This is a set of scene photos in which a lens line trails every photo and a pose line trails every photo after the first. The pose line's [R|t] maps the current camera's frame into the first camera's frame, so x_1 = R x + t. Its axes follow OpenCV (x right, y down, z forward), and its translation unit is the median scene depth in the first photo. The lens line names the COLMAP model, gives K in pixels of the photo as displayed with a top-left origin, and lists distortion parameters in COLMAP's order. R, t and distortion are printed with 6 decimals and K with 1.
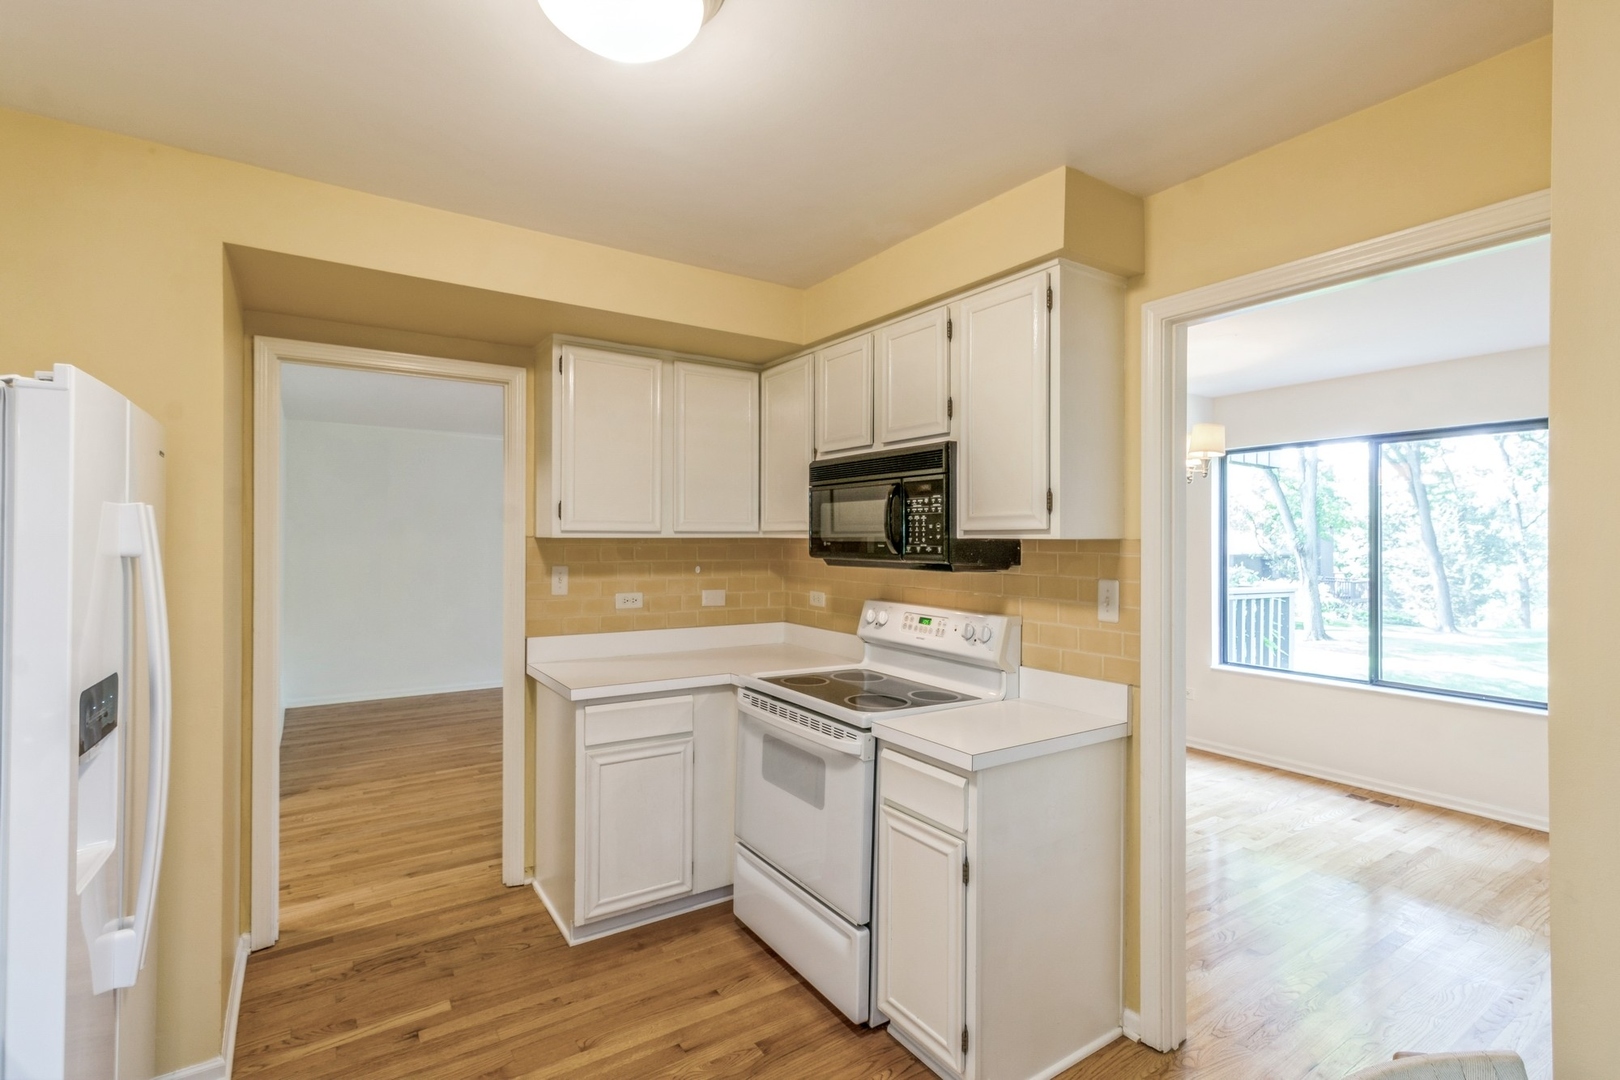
lens RADIAL K [[759.4, 0, 813.0], [0, 759.4, 535.4], [0, 0, 1]] dist [0.009011, -0.000068]
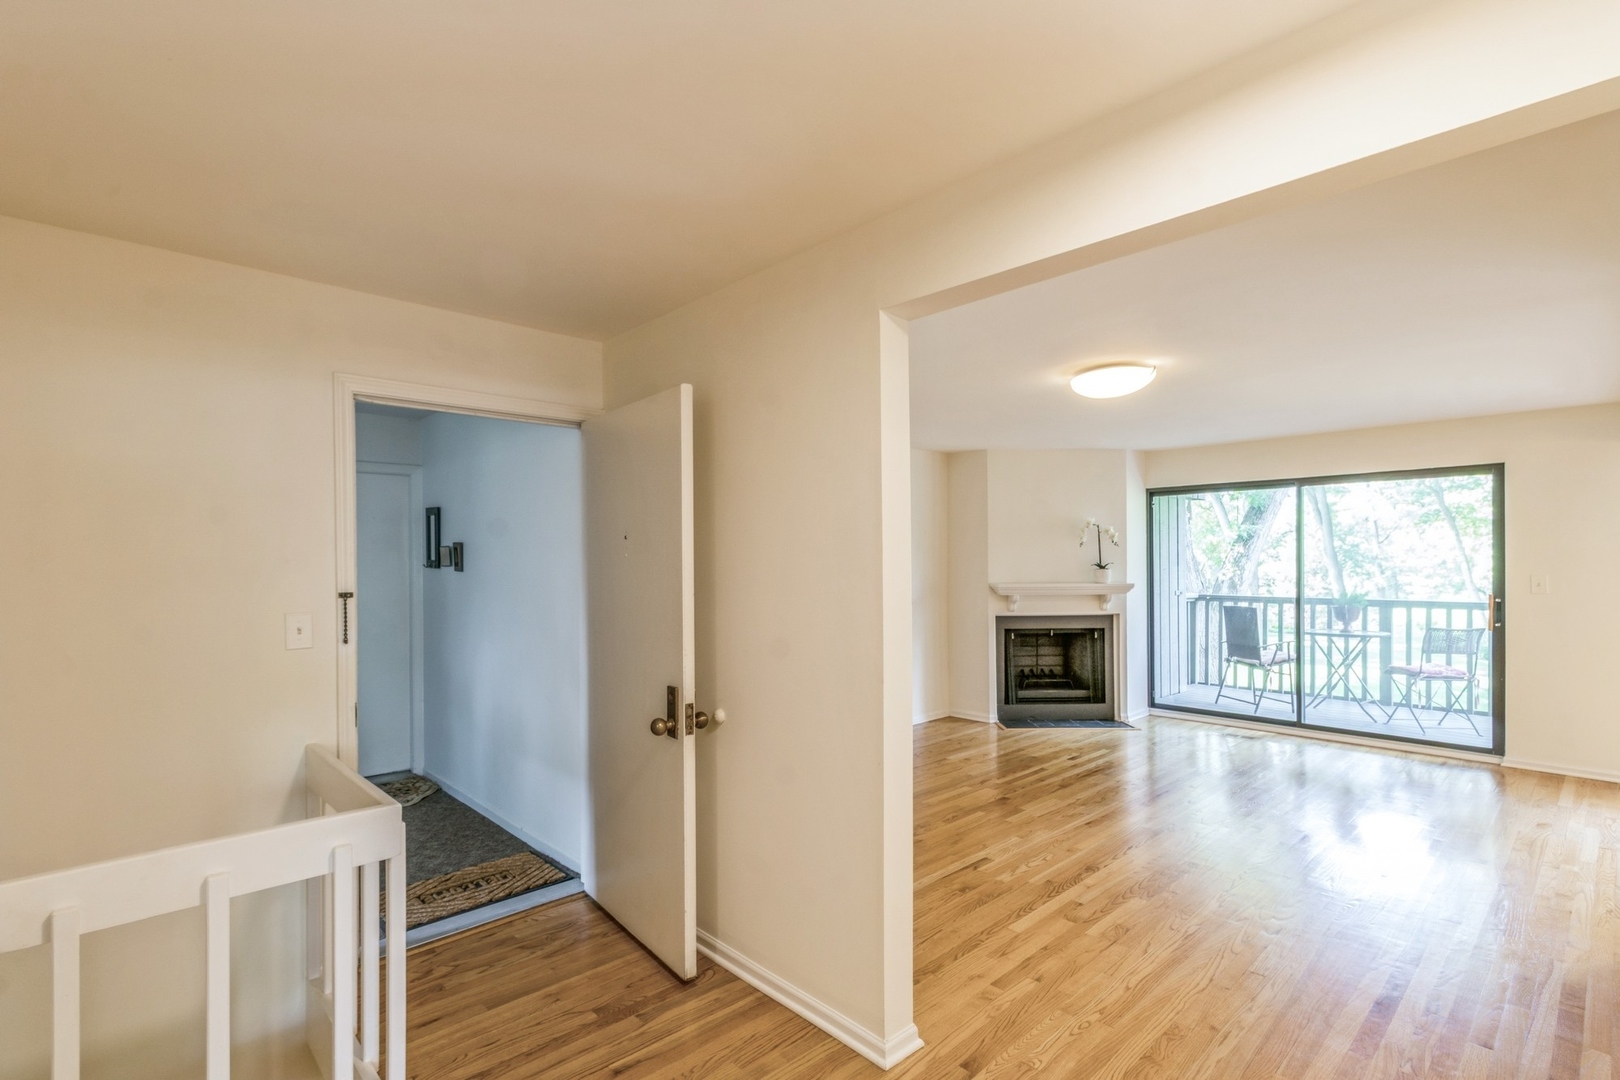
lens RADIAL K [[759.4, 0, 807.9], [0, 759.4, 555.7], [0, 0, 1]] dist [0.009011, -0.000068]
pose [[0.986649, -0.014885, 0.162177, -0.783030], [0.015610, 0.999873, -0.003194, -0.007606], [-0.162109, 0.005683, 0.986757, 0.393900]]
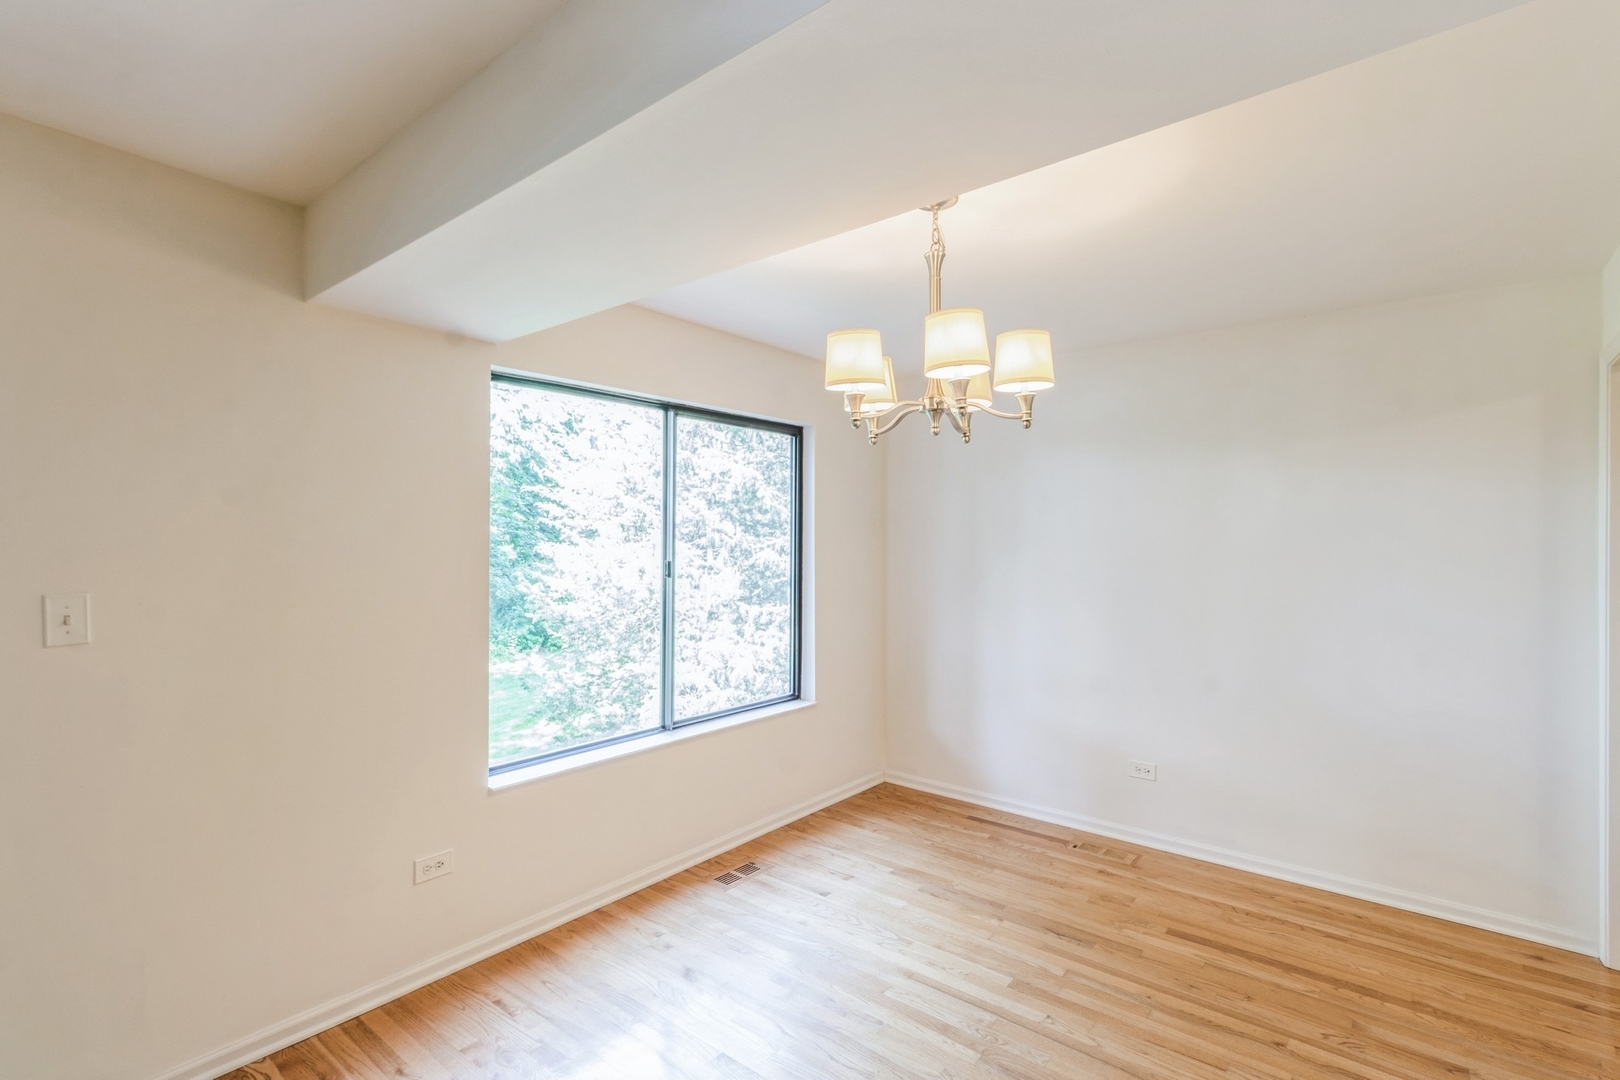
lens RADIAL K [[759.4, 0, 806.1], [0, 759.4, 547.6], [0, 0, 1]] dist [0.009011, -0.000068]
pose [[-0.280702, -0.017841, 0.959629, -0.030740], [-0.005835, 0.999840, 0.016881, 0.000005], [-0.959777, -0.000860, -0.280762, 1.091050]]
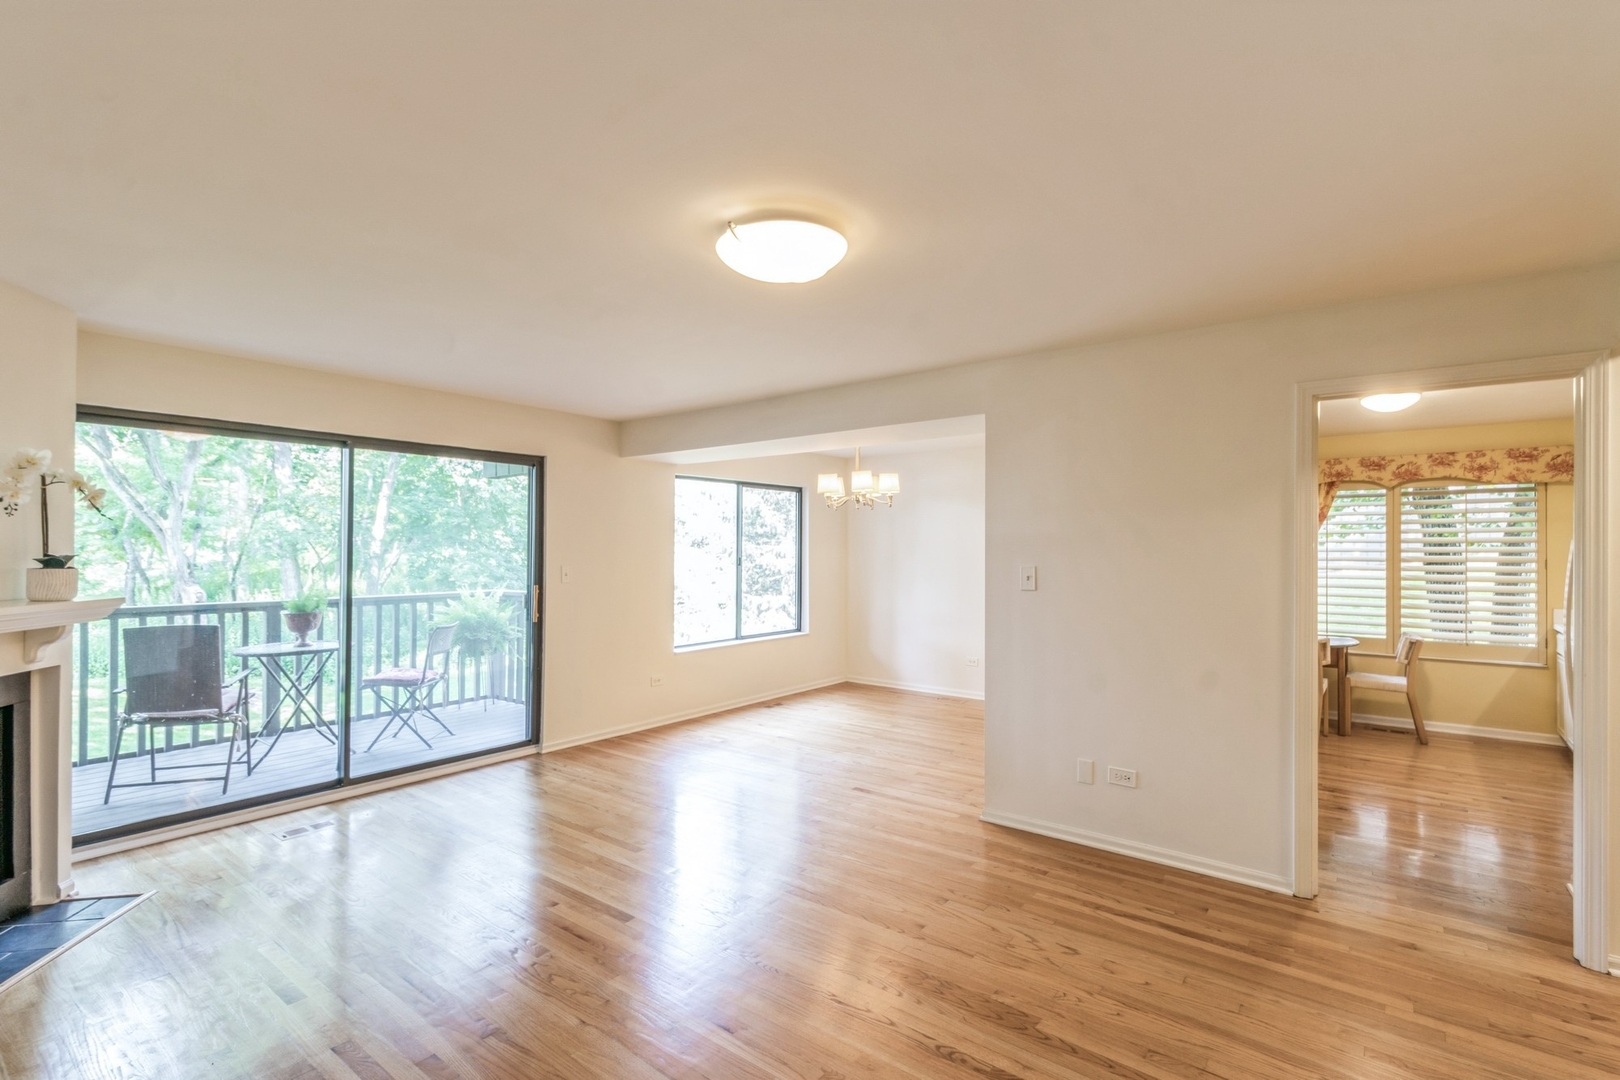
lens RADIAL K [[759.4, 0, 811.6], [0, 759.4, 544.7], [0, 0, 1]] dist [0.009011, -0.000068]
pose [[-0.314077, -0.004936, 0.949385, -0.804614], [-0.006973, 0.999972, 0.002892, -0.004630], [-0.949372, -0.005712, -0.314102, 1.362916]]
